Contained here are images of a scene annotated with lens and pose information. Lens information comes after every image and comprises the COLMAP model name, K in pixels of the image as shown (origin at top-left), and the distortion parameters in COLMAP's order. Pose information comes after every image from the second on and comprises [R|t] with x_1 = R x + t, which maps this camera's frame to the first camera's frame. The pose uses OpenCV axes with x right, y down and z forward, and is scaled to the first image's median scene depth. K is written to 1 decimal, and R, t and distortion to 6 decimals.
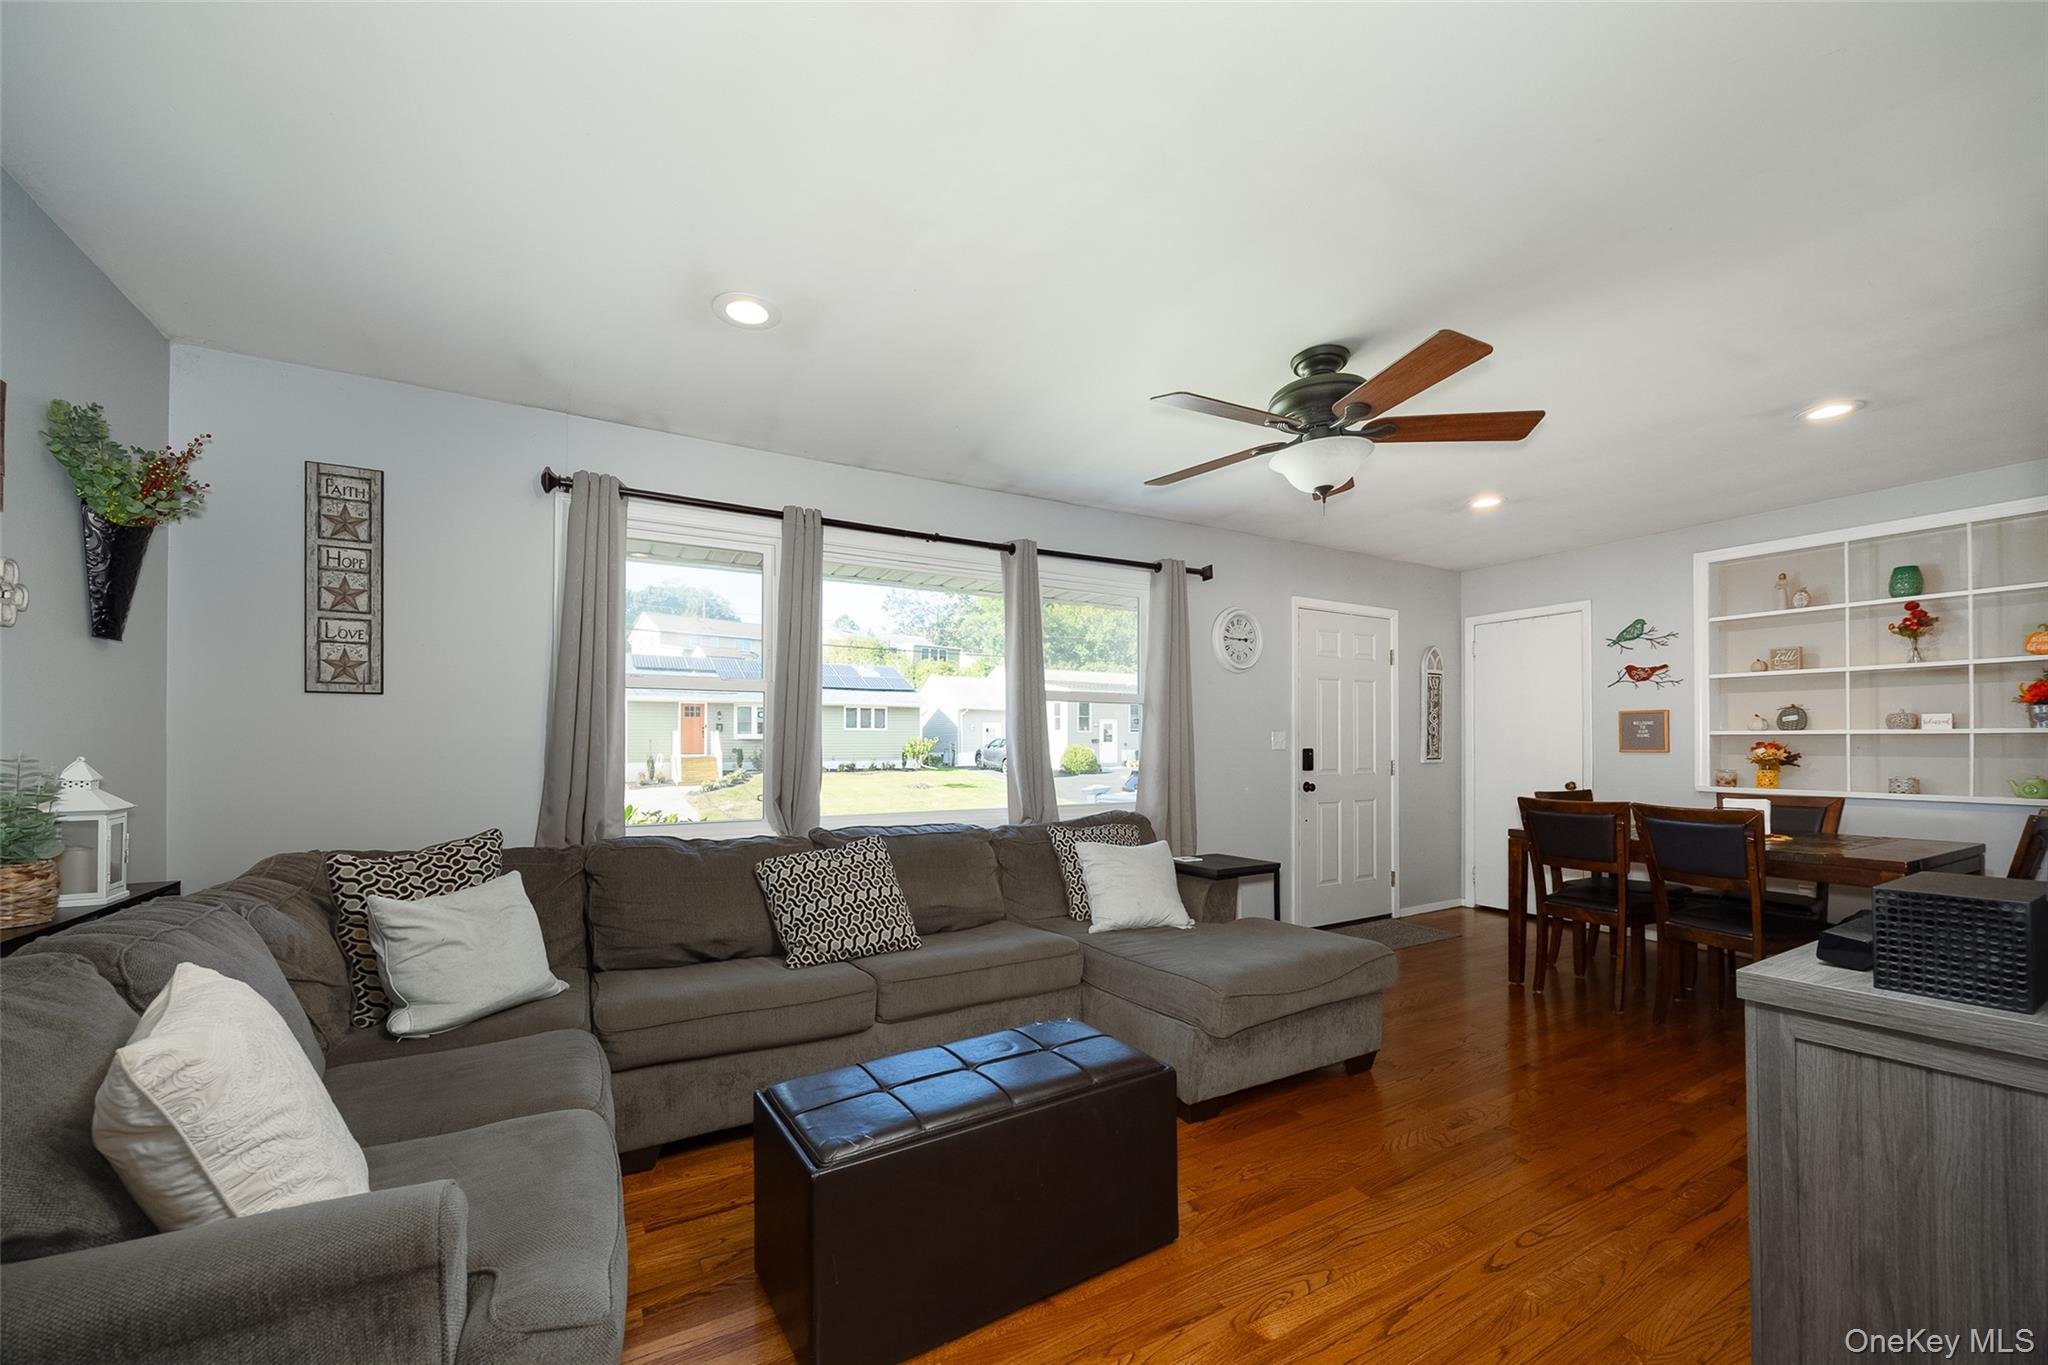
lens RADIAL K [[799.5, 0, 1040.5], [0, 799.5, 738.2], [0, 0, 1]] dist [-0.001231, 0.000214]
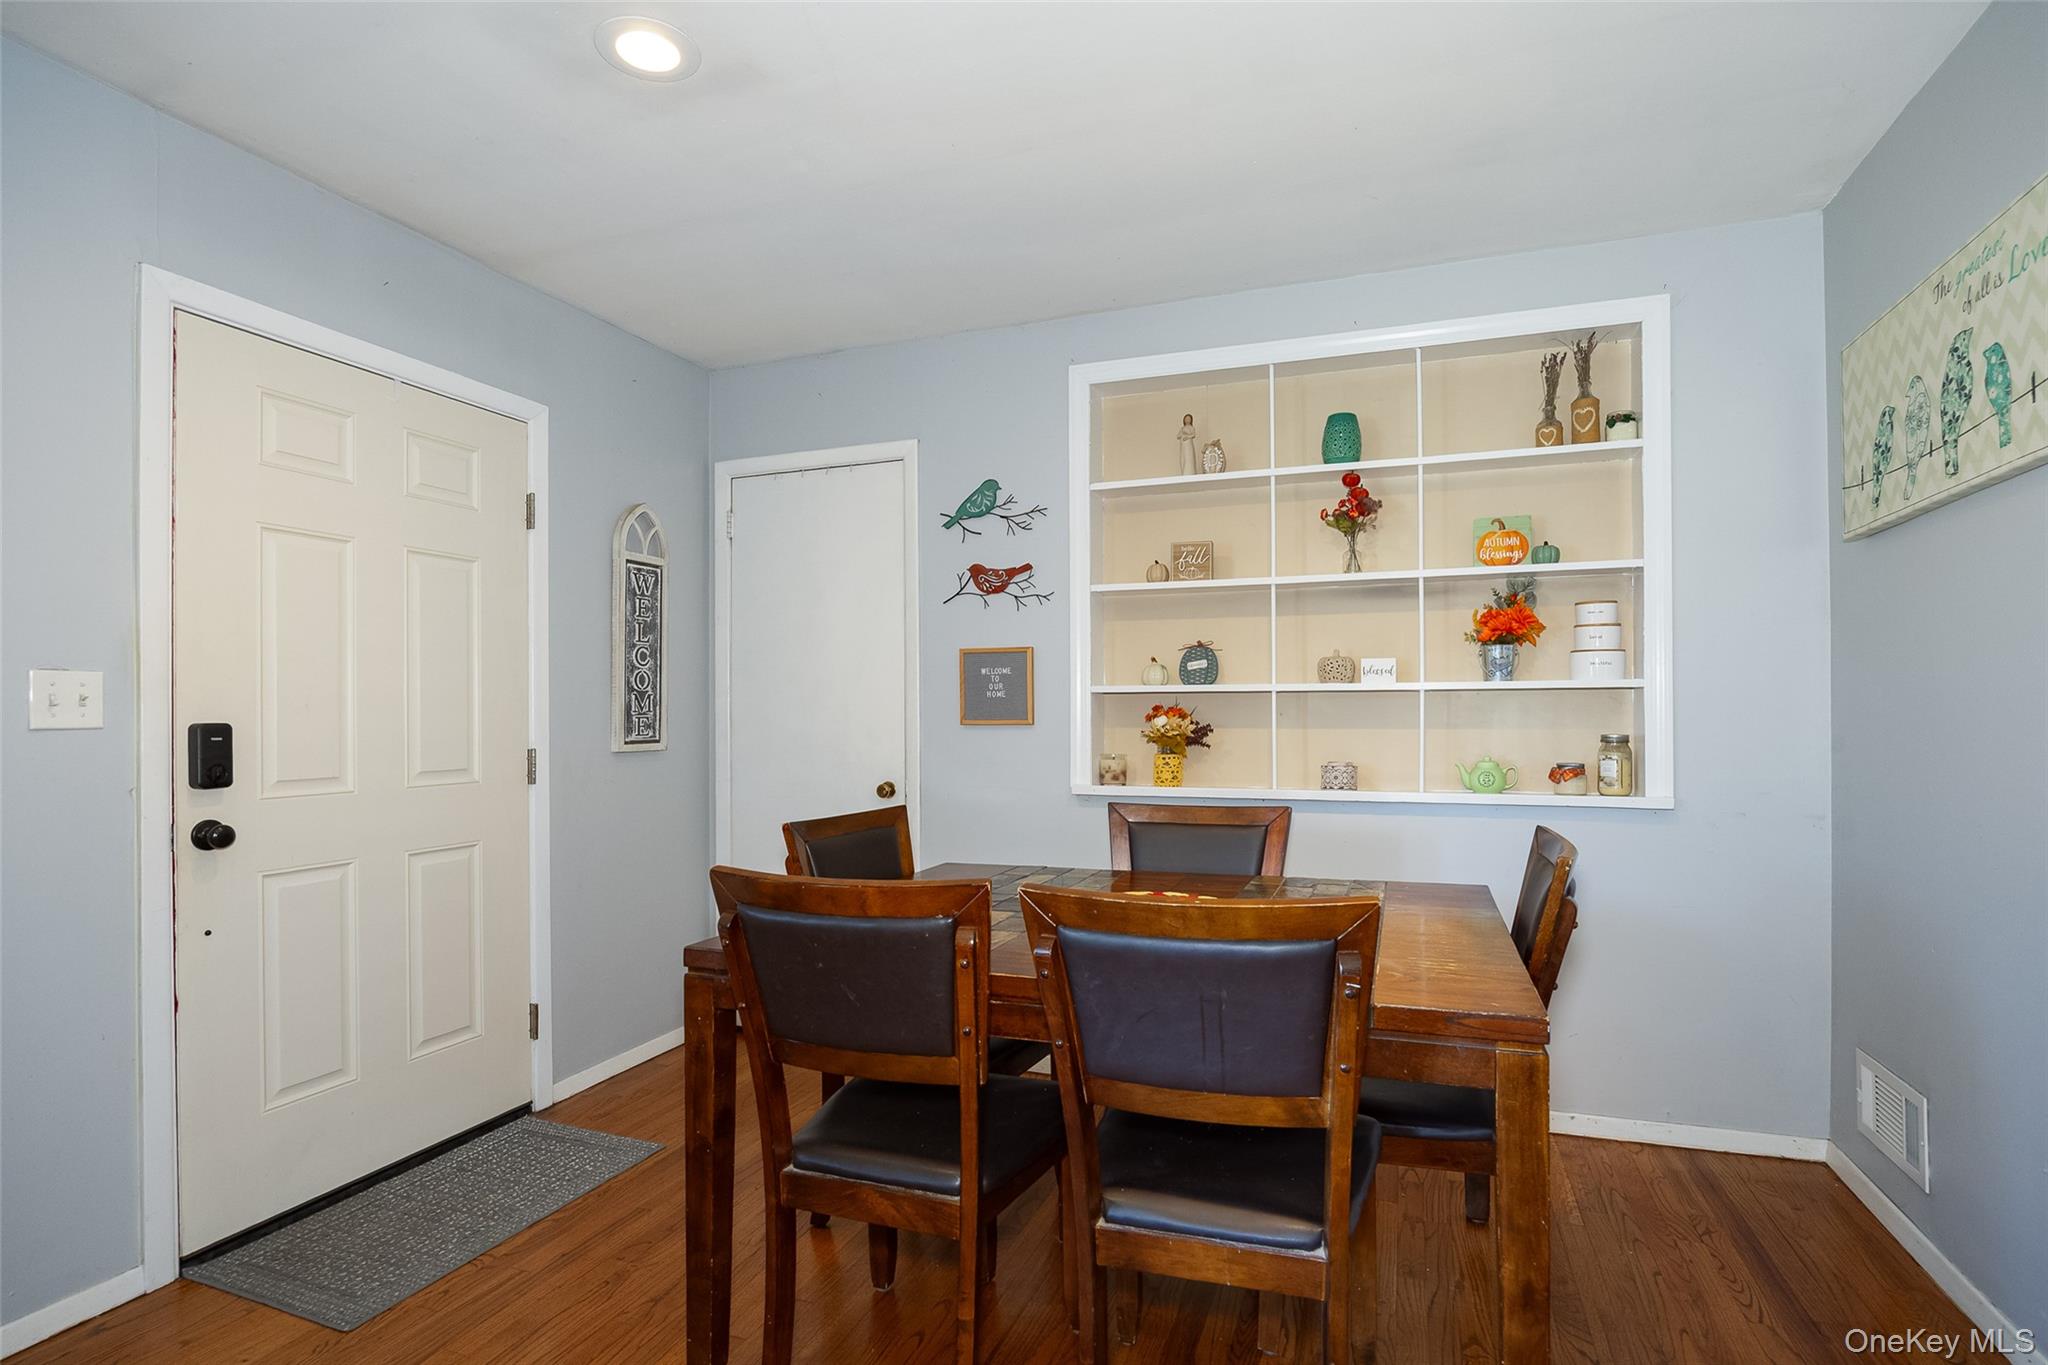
lens RADIAL K [[1042.4, 0, 1028.5], [0, 1042.4, 695.3], [0, 0, 1]] dist [0.001135, 0.000383]
pose [[0.784038, 0.007143, 0.620672, 0.364847], [-0.000386, 0.999939, -0.011021, 0.005880], [-0.620713, 0.008402, 0.783993, 0.473320]]
